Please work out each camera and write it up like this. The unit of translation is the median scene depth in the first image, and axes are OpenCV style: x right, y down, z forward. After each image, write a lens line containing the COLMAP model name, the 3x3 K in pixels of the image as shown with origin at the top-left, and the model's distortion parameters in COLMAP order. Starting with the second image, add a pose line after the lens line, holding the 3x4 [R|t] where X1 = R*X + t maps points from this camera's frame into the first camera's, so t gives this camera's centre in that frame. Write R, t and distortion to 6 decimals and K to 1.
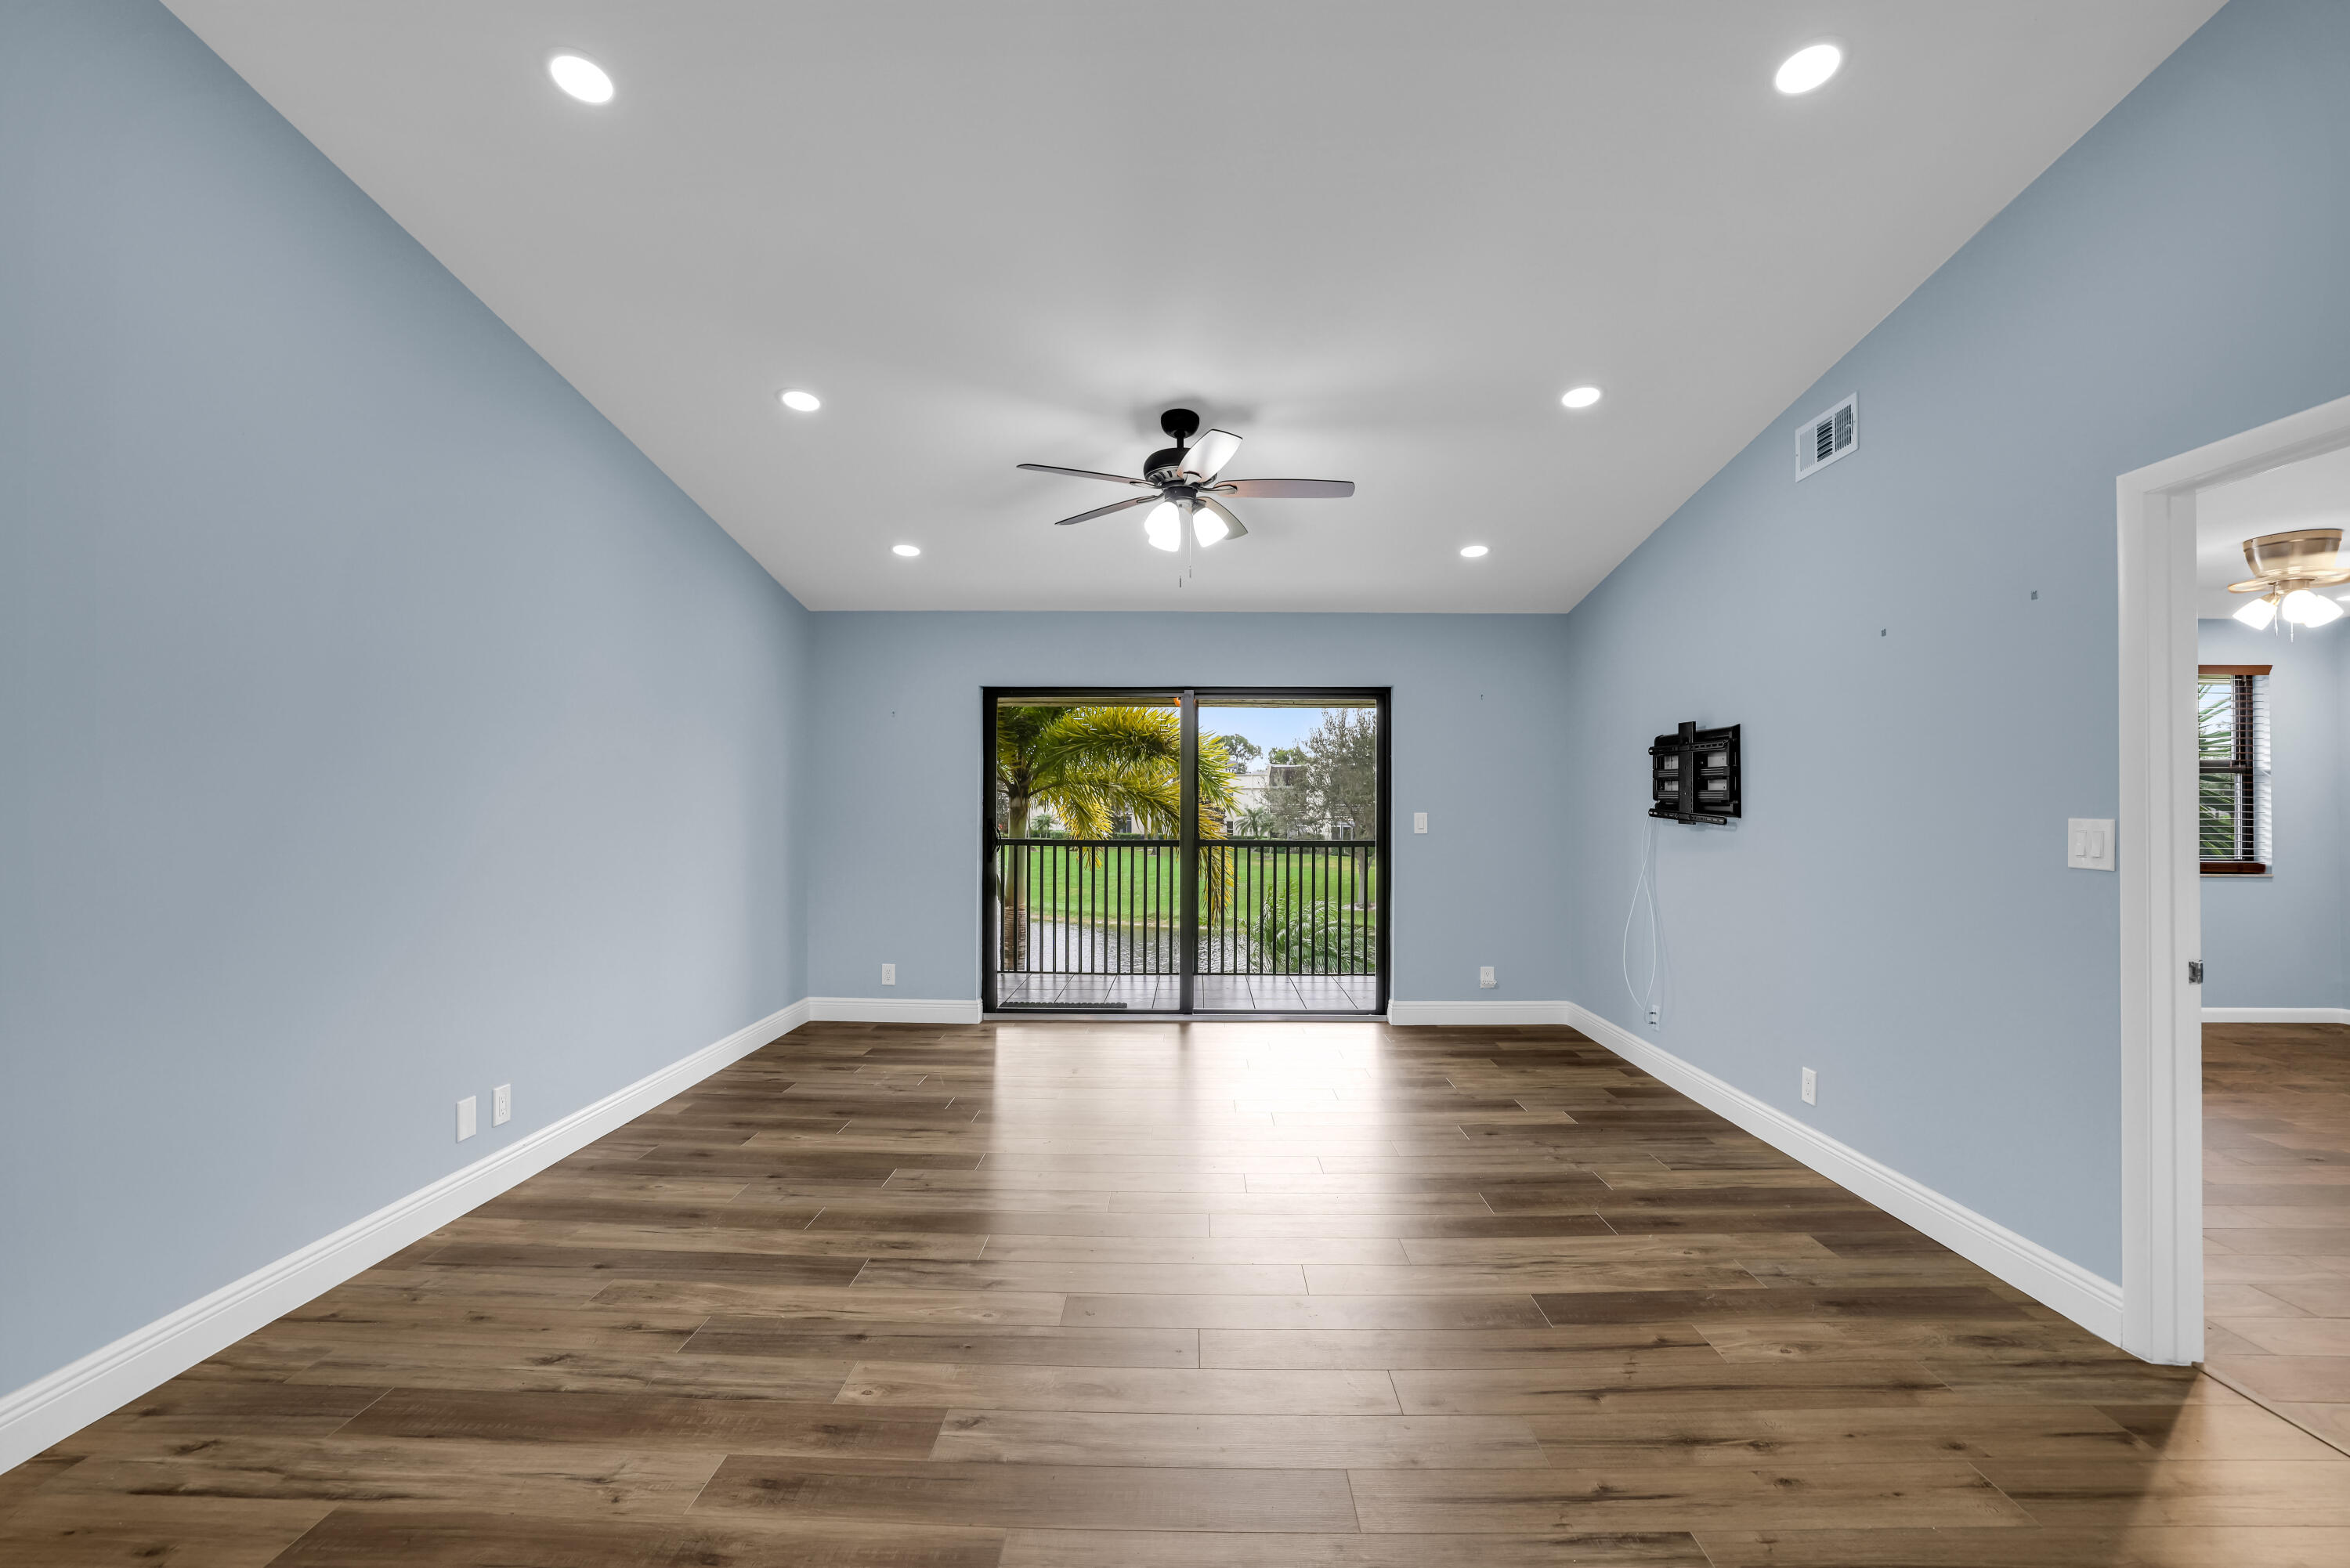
lens RADIAL K [[1053.3, 0, 1169.5], [0, 1053.3, 791.7], [0, 0, 1]] dist [-0.001449, 0.000660]
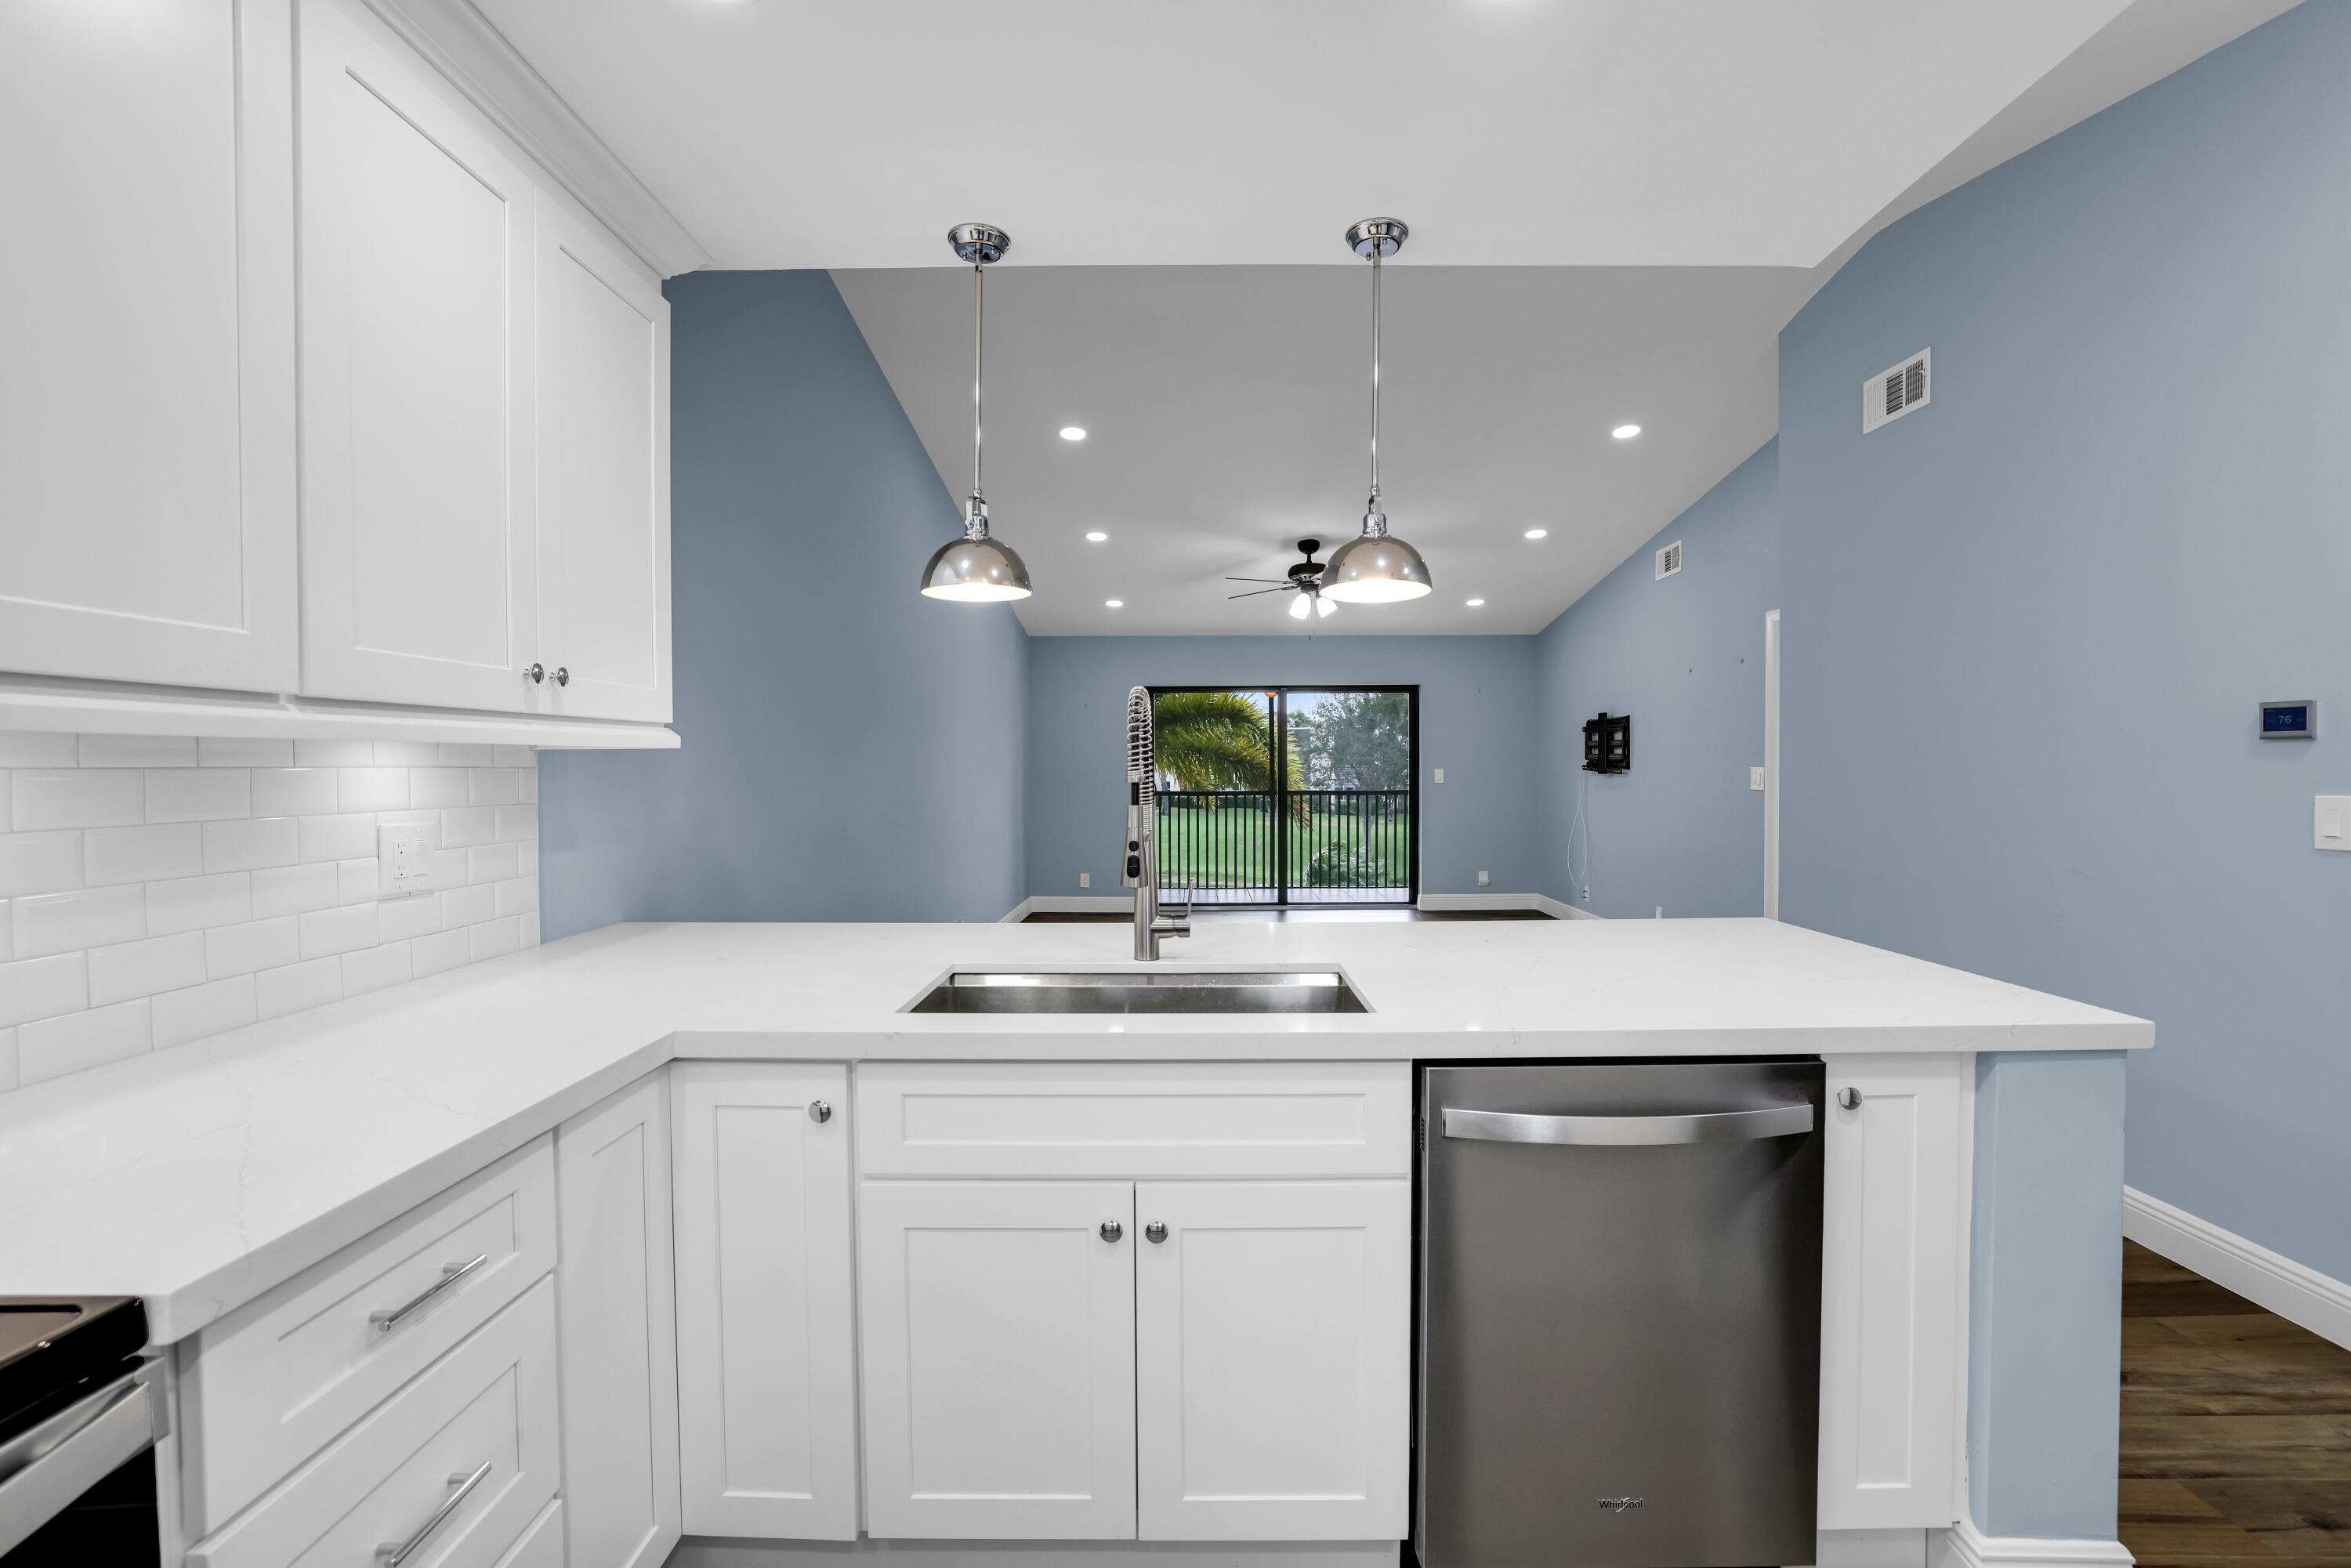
lens RADIAL K [[1053.8, 0, 1170.0], [0, 1053.8, 791.7], [0, 0, 1]] dist [-0.001449, 0.000660]
pose [[0.999972, -0.007440, 0.001211, -0.152705], [0.007393, 0.999373, 0.034640, -0.003228], [-0.001468, -0.034630, 0.999399, -0.519787]]
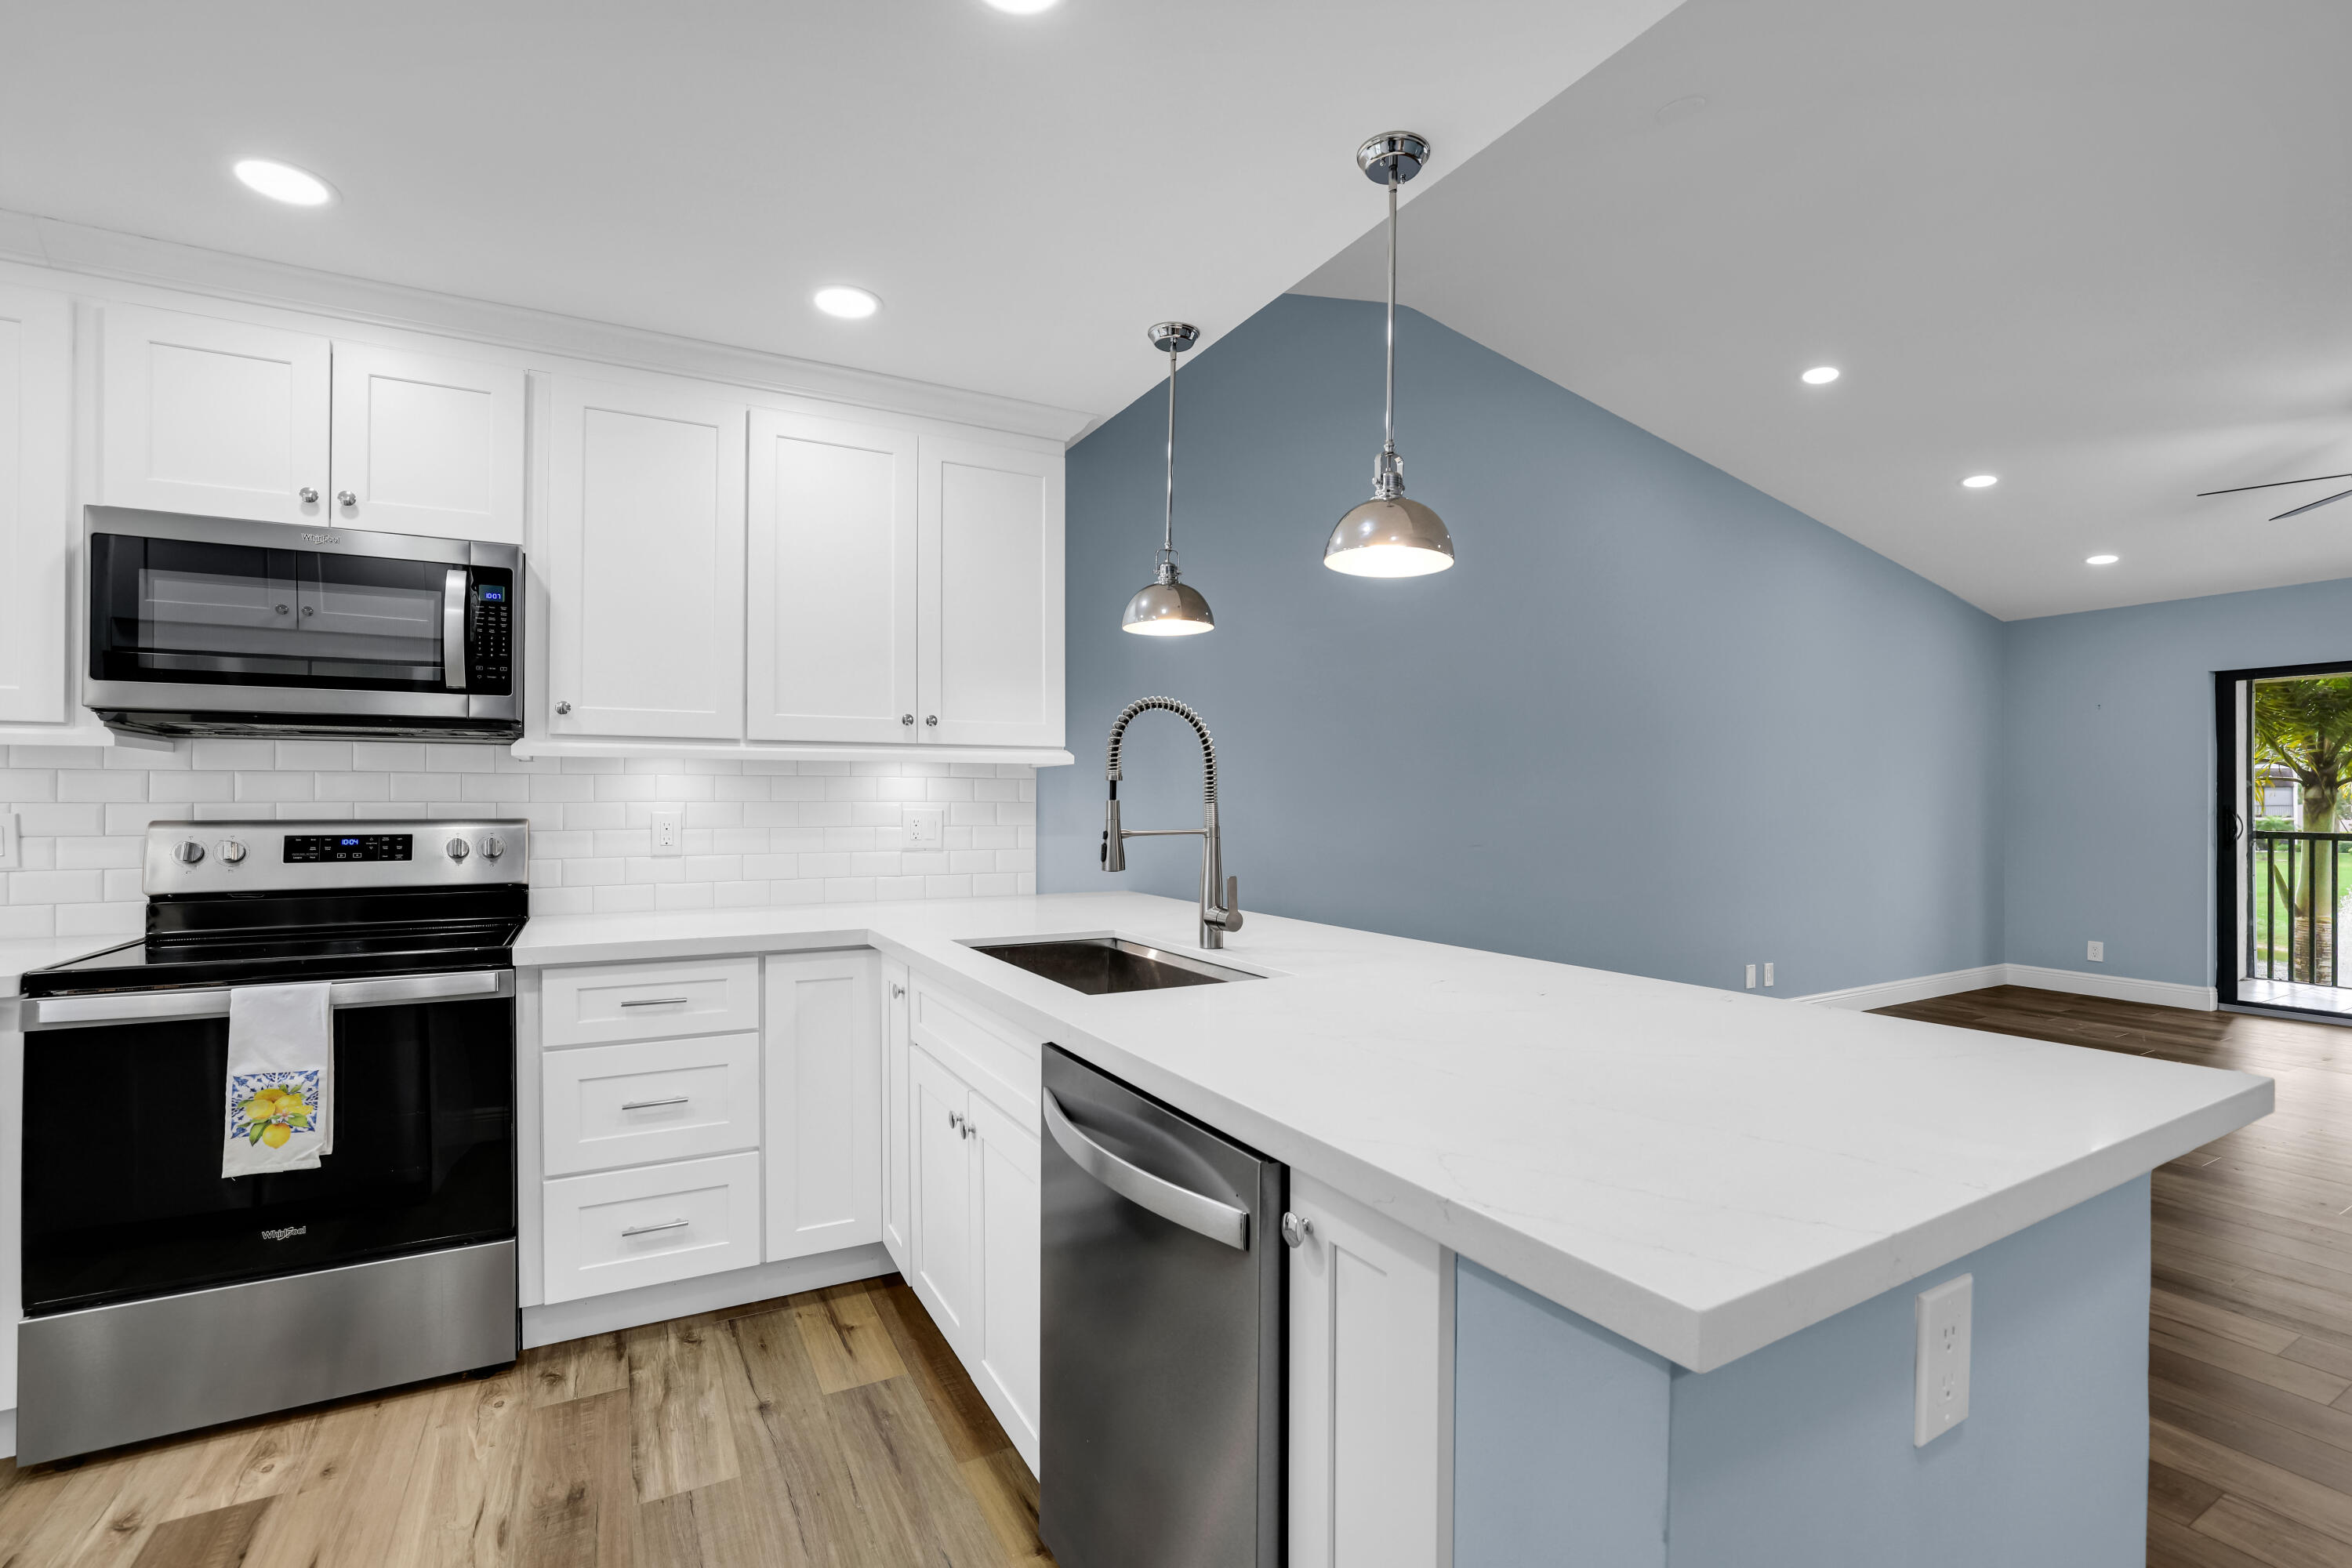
lens RADIAL K [[1055.3, 0, 1130.8], [0, 1055.3, 803.1], [0, 0, 1]] dist [-0.052106, 0.015431]
pose [[0.490239, -0.004332, -0.871577, 0.163840], [0.010644, 0.999943, 0.001017, 0.013161], [0.871523, -0.009775, 0.490257, -0.377482]]
